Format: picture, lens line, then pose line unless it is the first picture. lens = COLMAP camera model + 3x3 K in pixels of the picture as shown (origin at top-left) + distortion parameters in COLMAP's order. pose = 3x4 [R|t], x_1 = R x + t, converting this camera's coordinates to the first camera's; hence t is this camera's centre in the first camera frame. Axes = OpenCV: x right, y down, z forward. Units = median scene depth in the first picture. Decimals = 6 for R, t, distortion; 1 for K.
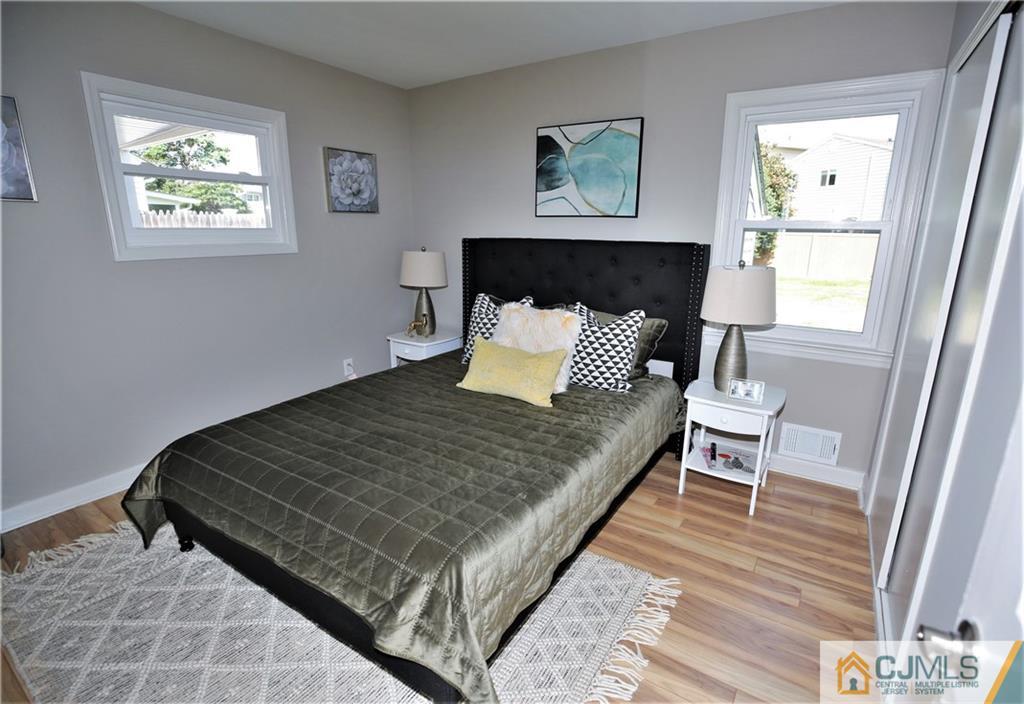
lens RADIAL K [[492.1, 0, 512.0], [0, 492.1, 352.0], [0, 0, 1]] dist [-0.003606, -0.000408]
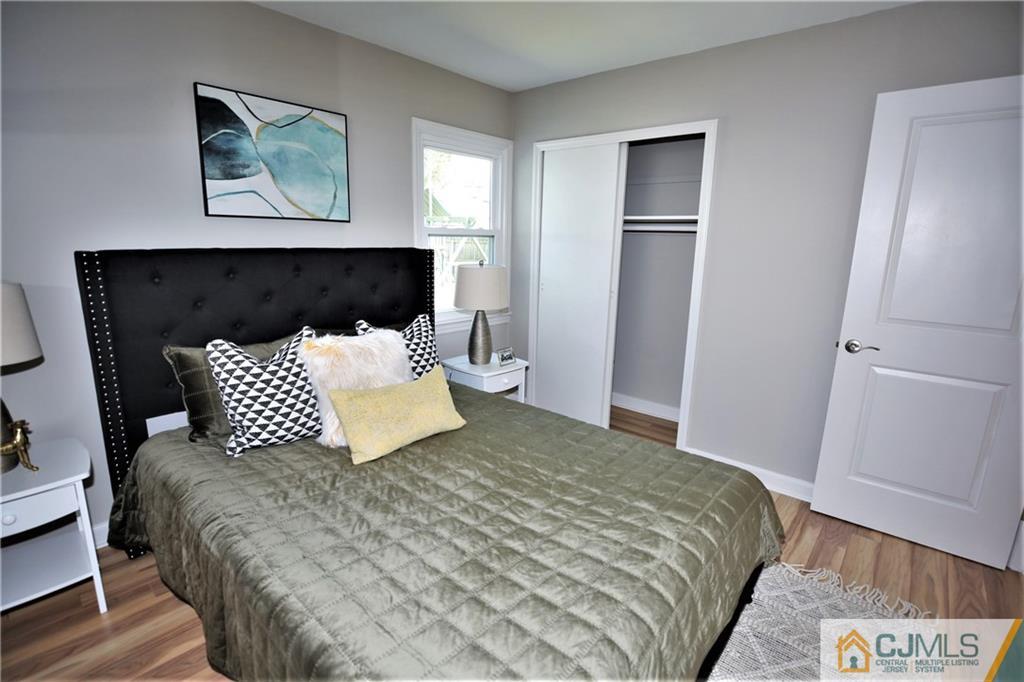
lens RADIAL K [[496.7, 0, 512.0], [0, 496.7, 341.0], [0, 0, 1]] dist [-0.002935, -0.000201]
pose [[0.132523, -0.205803, 0.969579, -0.641541], [0.236991, 0.956413, 0.170616, -0.144050], [-0.962431, 0.207171, 0.175520, 0.575978]]
